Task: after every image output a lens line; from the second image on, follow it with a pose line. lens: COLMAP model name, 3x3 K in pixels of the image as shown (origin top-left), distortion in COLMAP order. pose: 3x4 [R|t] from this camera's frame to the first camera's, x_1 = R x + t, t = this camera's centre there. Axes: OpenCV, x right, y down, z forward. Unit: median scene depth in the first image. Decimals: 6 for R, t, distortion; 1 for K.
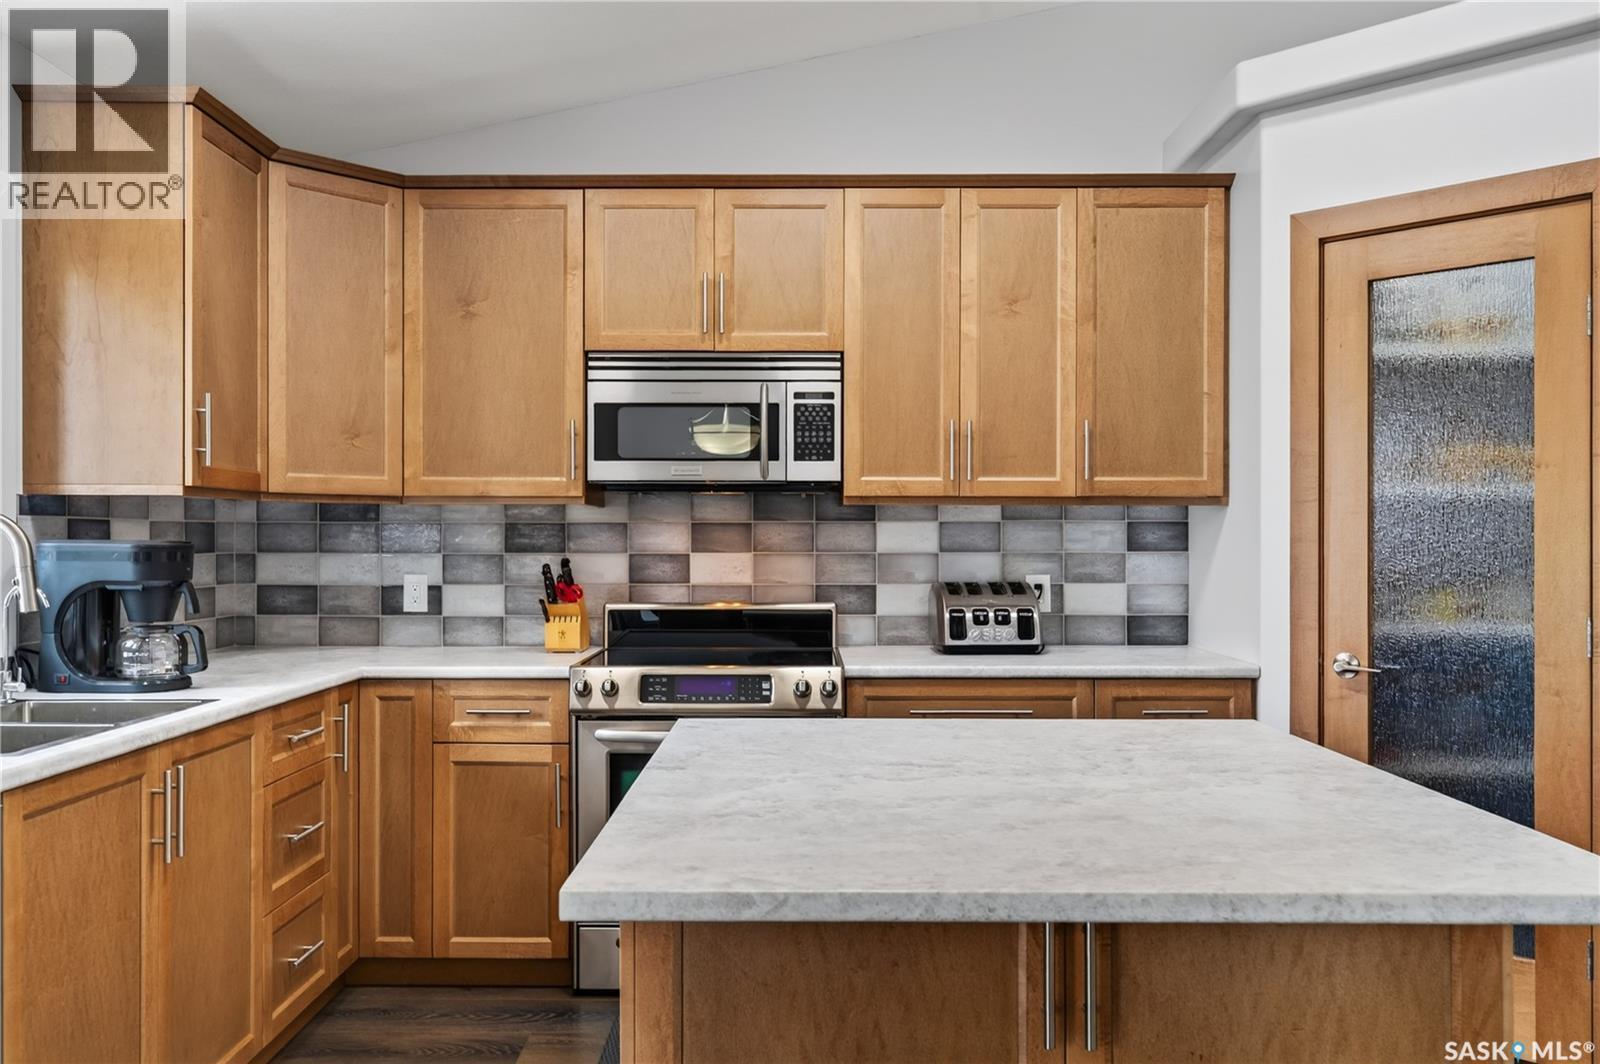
lens RADIAL K [[1319.0, 0, 776.3], [0, 1319.0, 538.2], [0, 0, 1]] dist [0.000661, -0.000844]
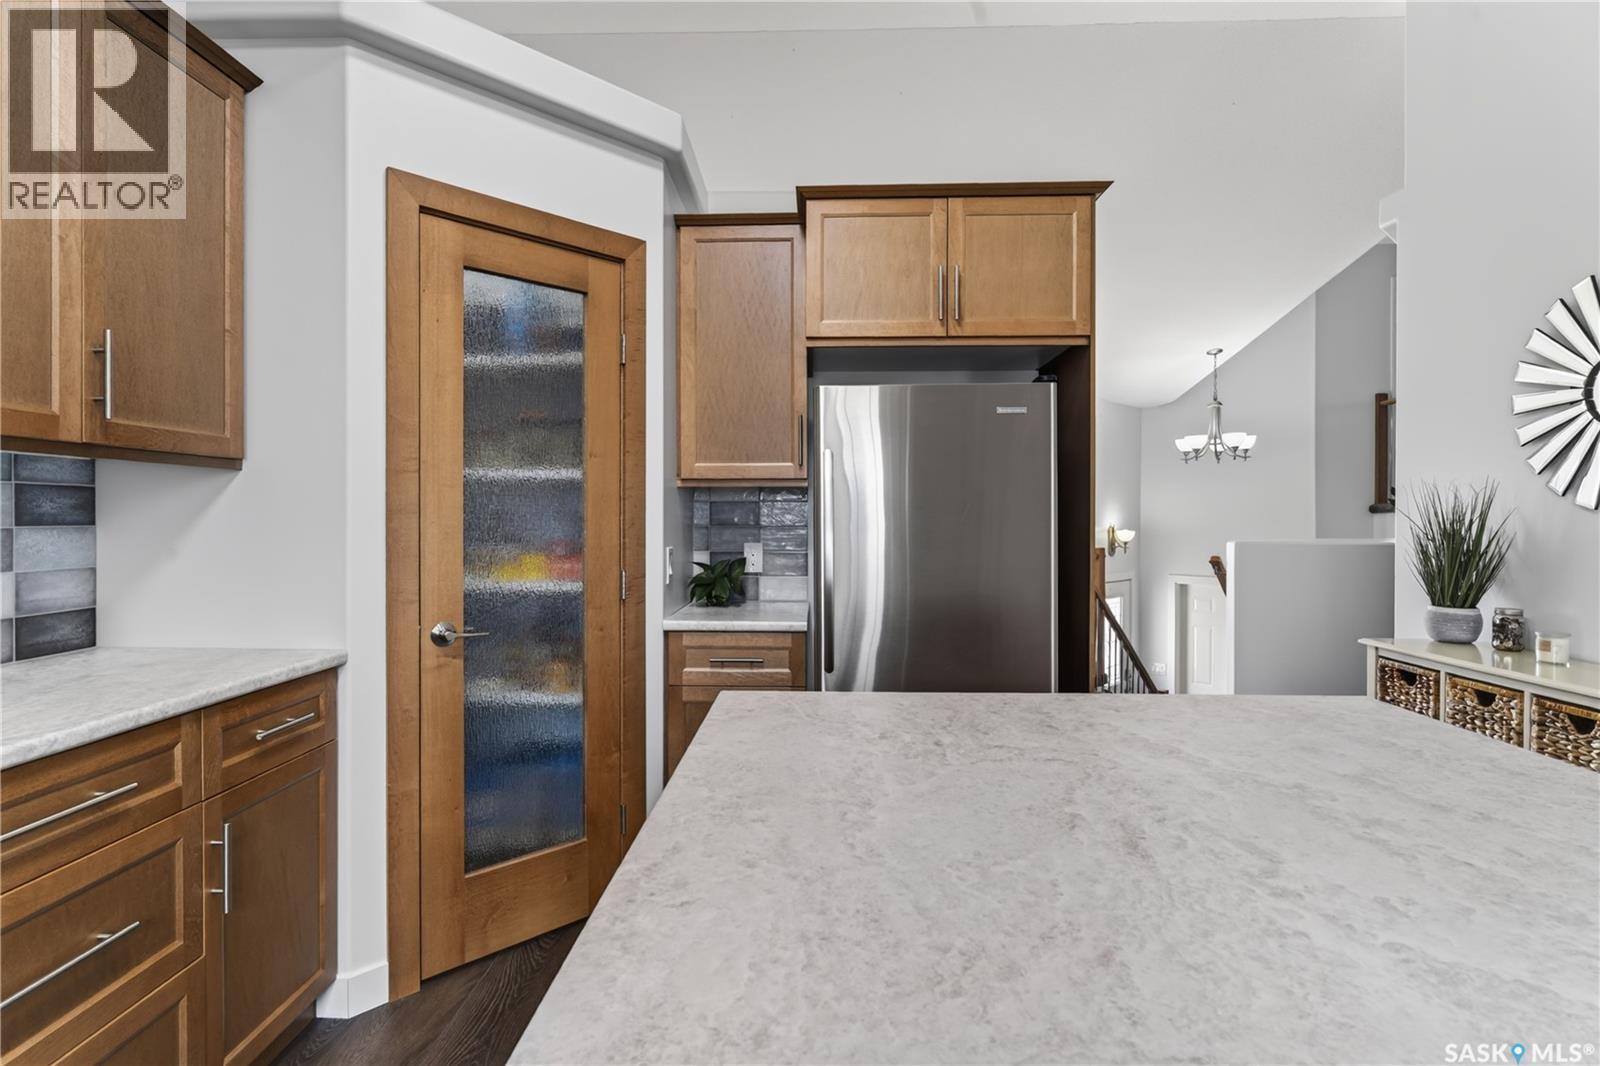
lens RADIAL K [[800.1, 0, 775.5], [0, 800.1, 525.5], [0, 0, 1]] dist [-0.000133, -0.000002]
pose [[0.024082, -0.009641, 0.999663, -0.159667], [-0.003550, 0.999946, 0.009730, 0.004550], [-0.999704, -0.003783, 0.024047, 0.637785]]
